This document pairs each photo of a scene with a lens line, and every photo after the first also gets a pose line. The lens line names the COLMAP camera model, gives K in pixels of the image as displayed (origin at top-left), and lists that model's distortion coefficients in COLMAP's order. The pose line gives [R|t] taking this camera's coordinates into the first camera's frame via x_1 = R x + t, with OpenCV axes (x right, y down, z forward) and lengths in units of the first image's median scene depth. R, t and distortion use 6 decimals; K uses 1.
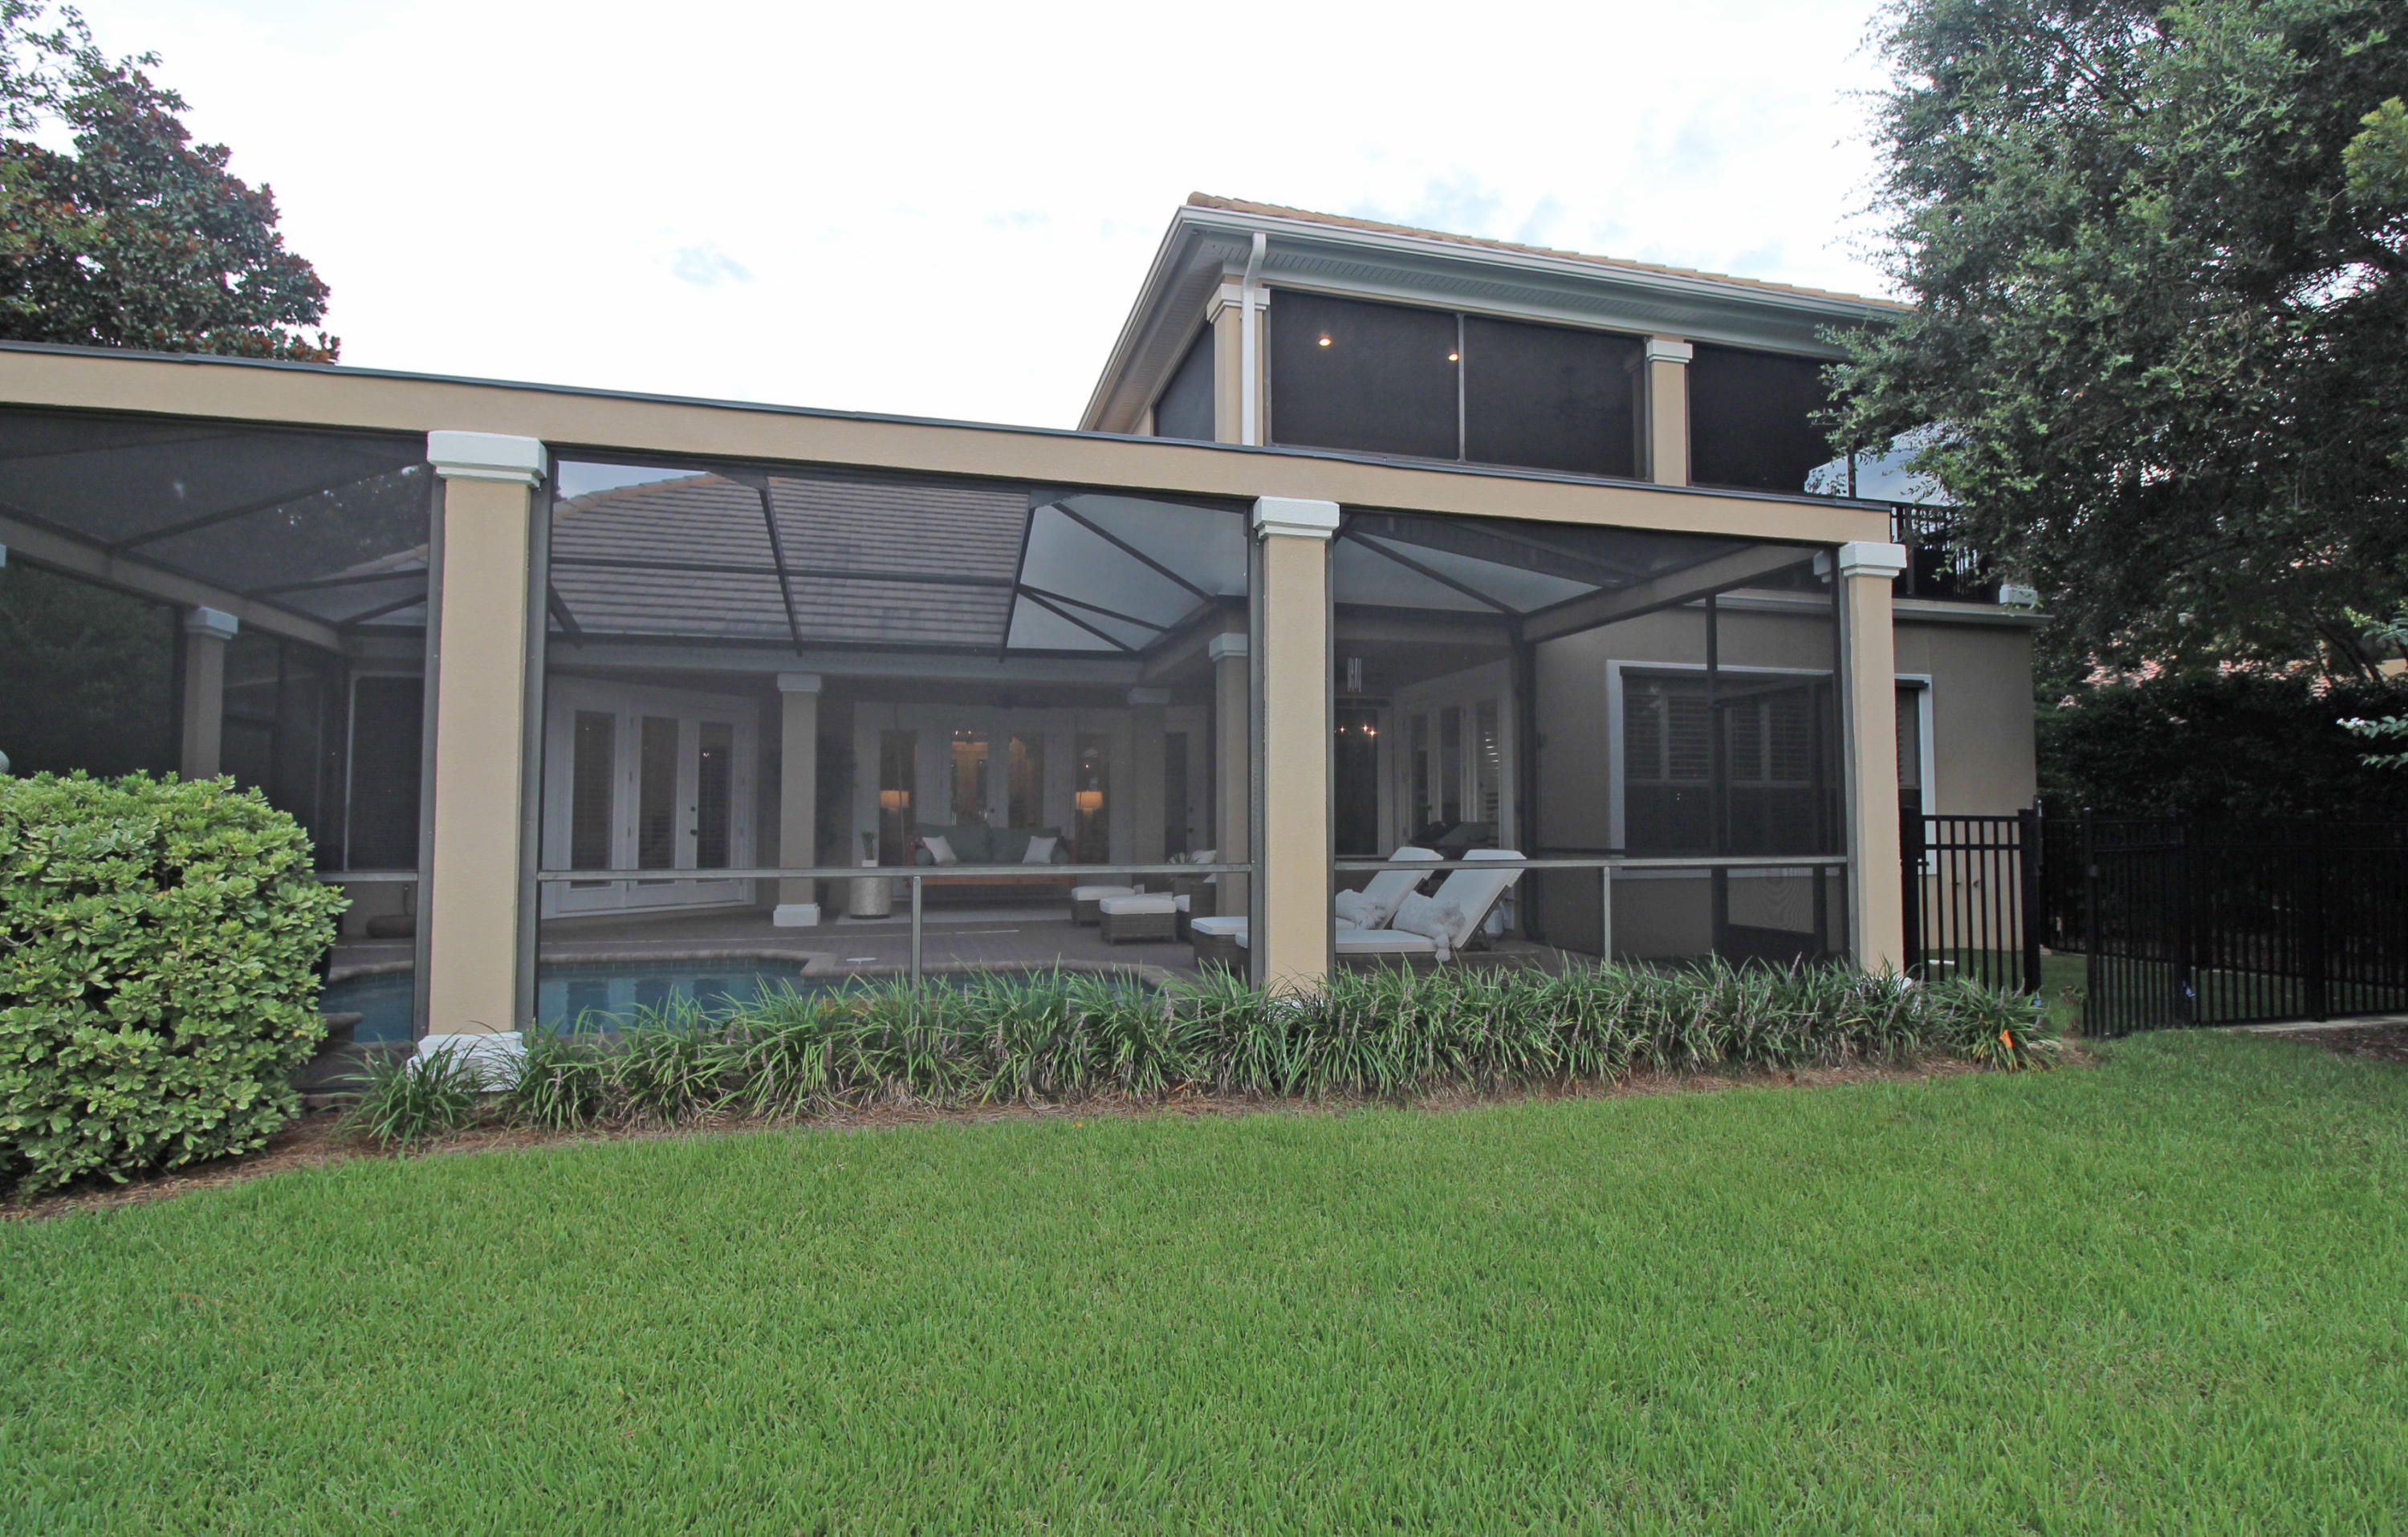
lens RADIAL K [[1171.1, 0, 1204.0], [0, 1171.1, 768.5], [0, 0, 1]] dist [-0.027988, 0.000010]
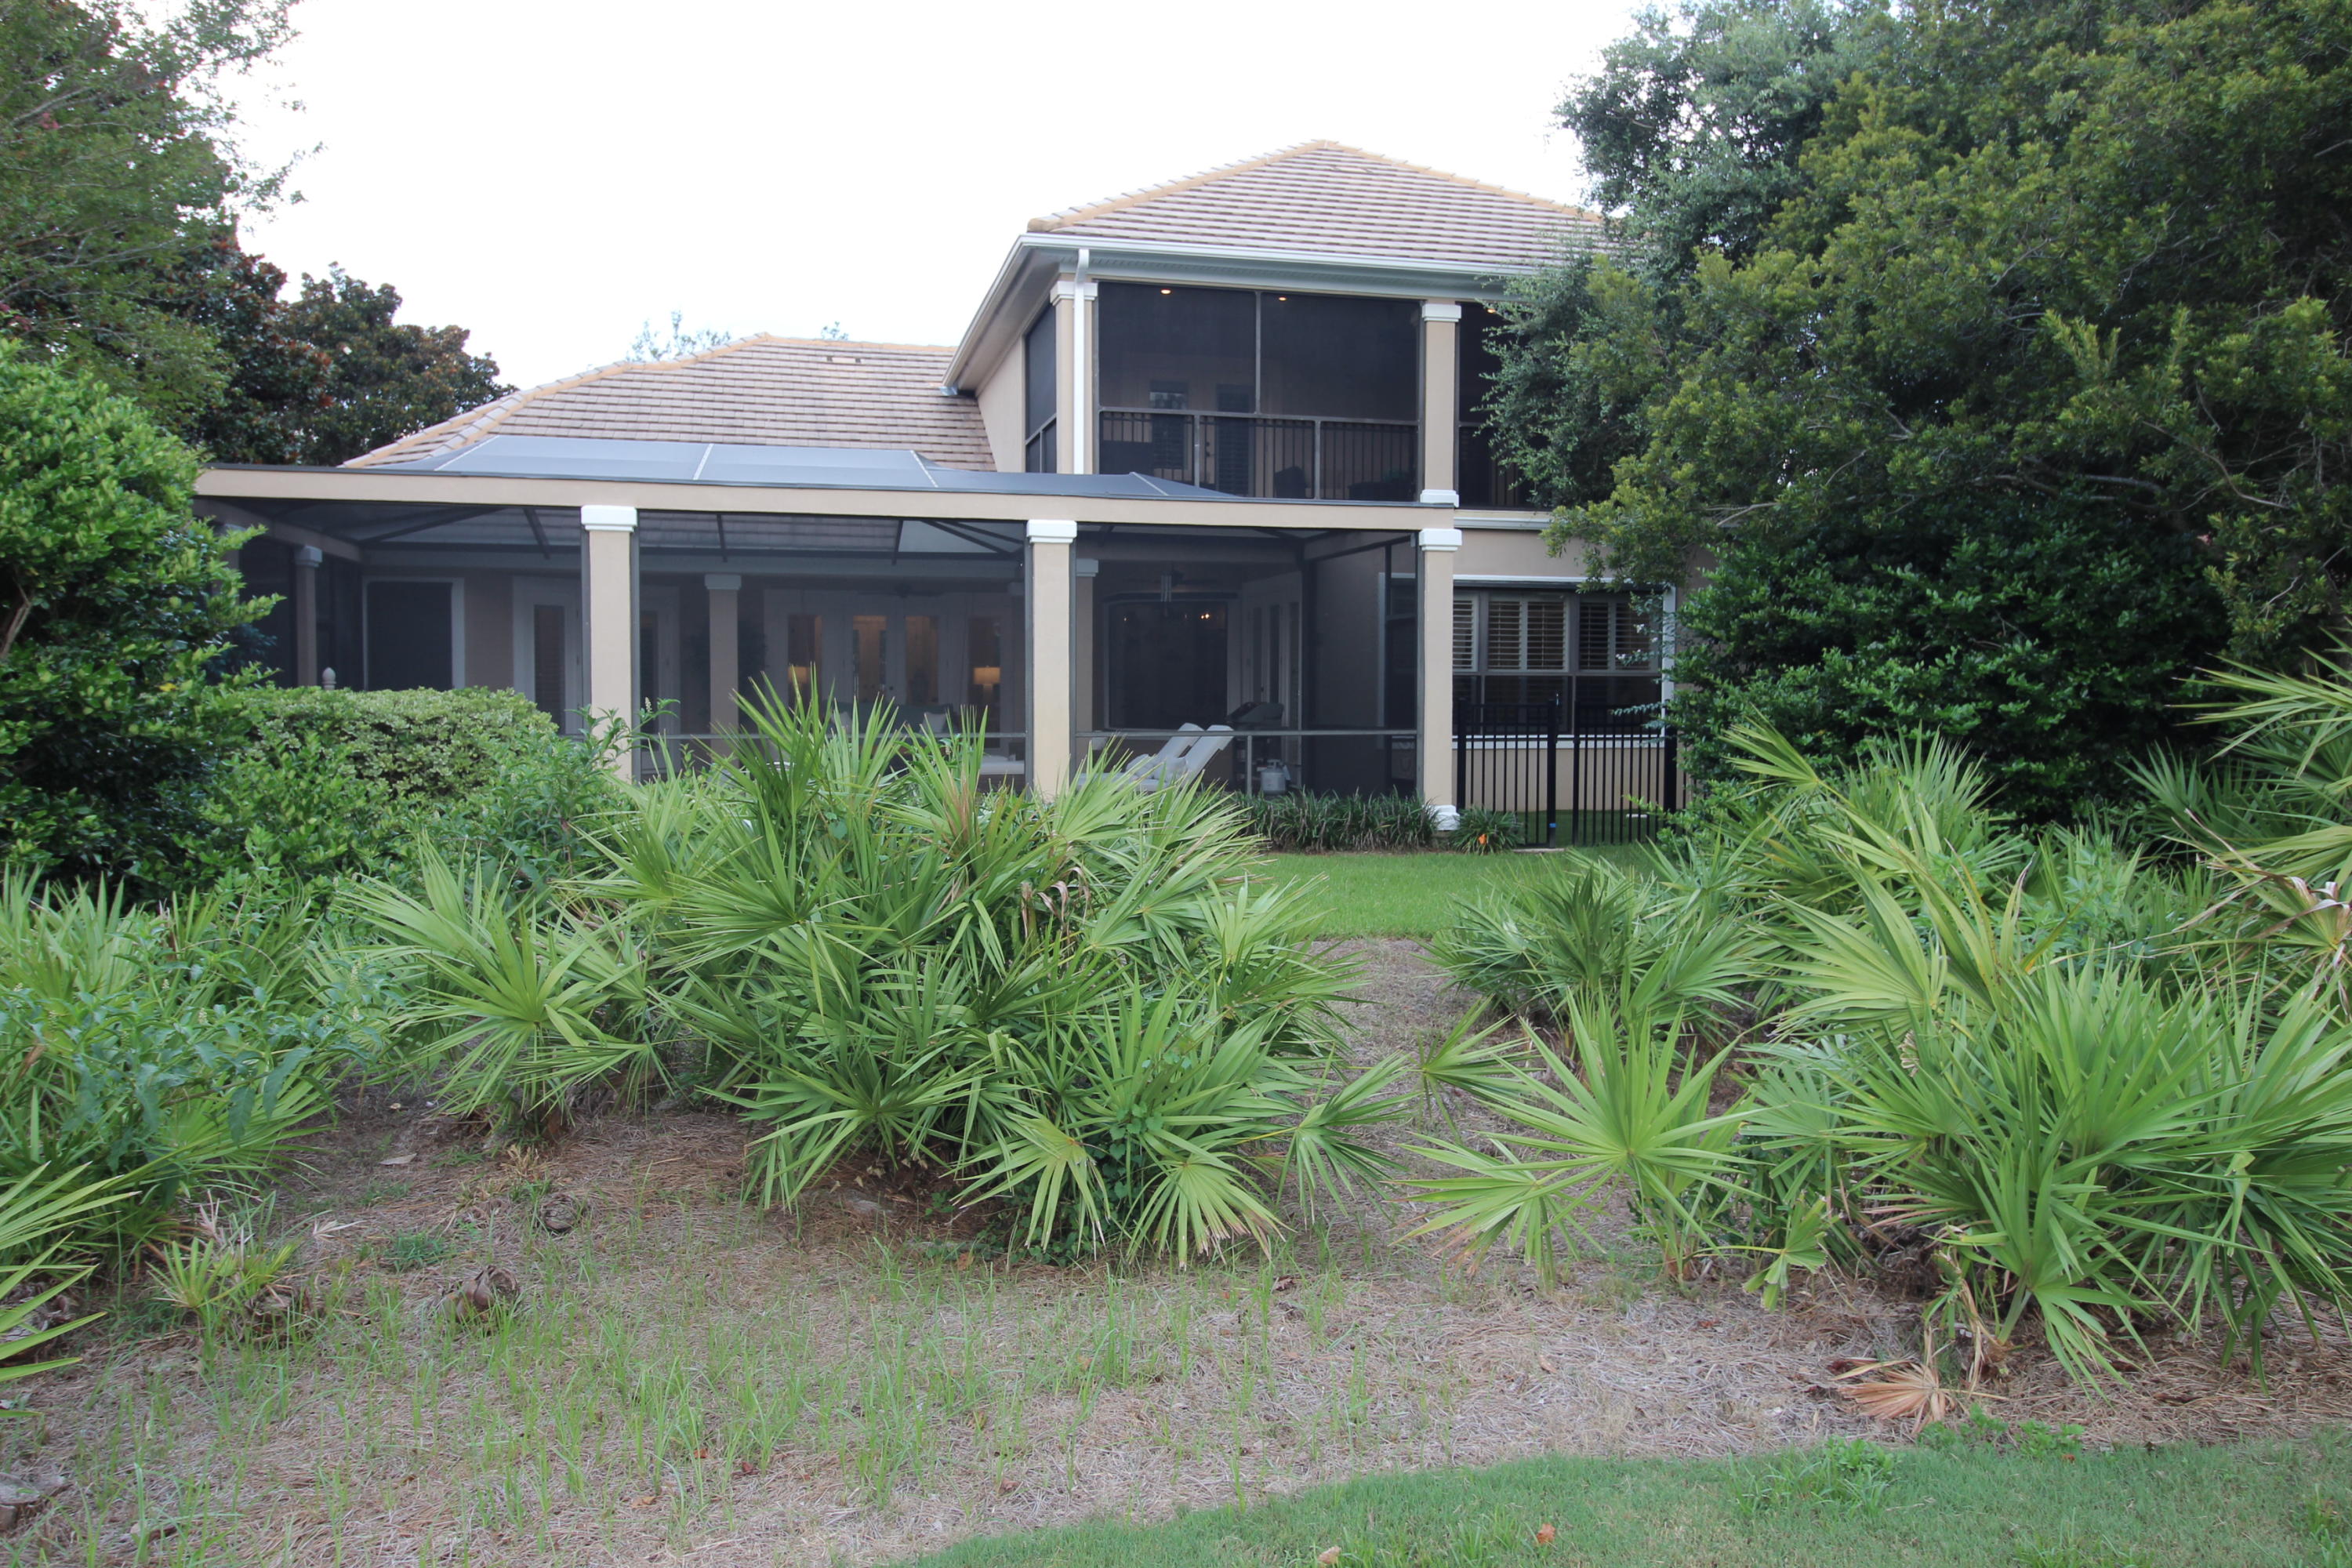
lens RADIAL K [[1727.8, 0, 1176.0], [0, 1727.8, 784.0], [0, 0, 1]] dist [-0.002179, -0.000774]
pose [[0.999569, 0.007976, -0.028265, 0.191699], [-0.005050, 0.994758, 0.102135, -0.060183], [0.028932, -0.101949, 0.994369, -0.881579]]
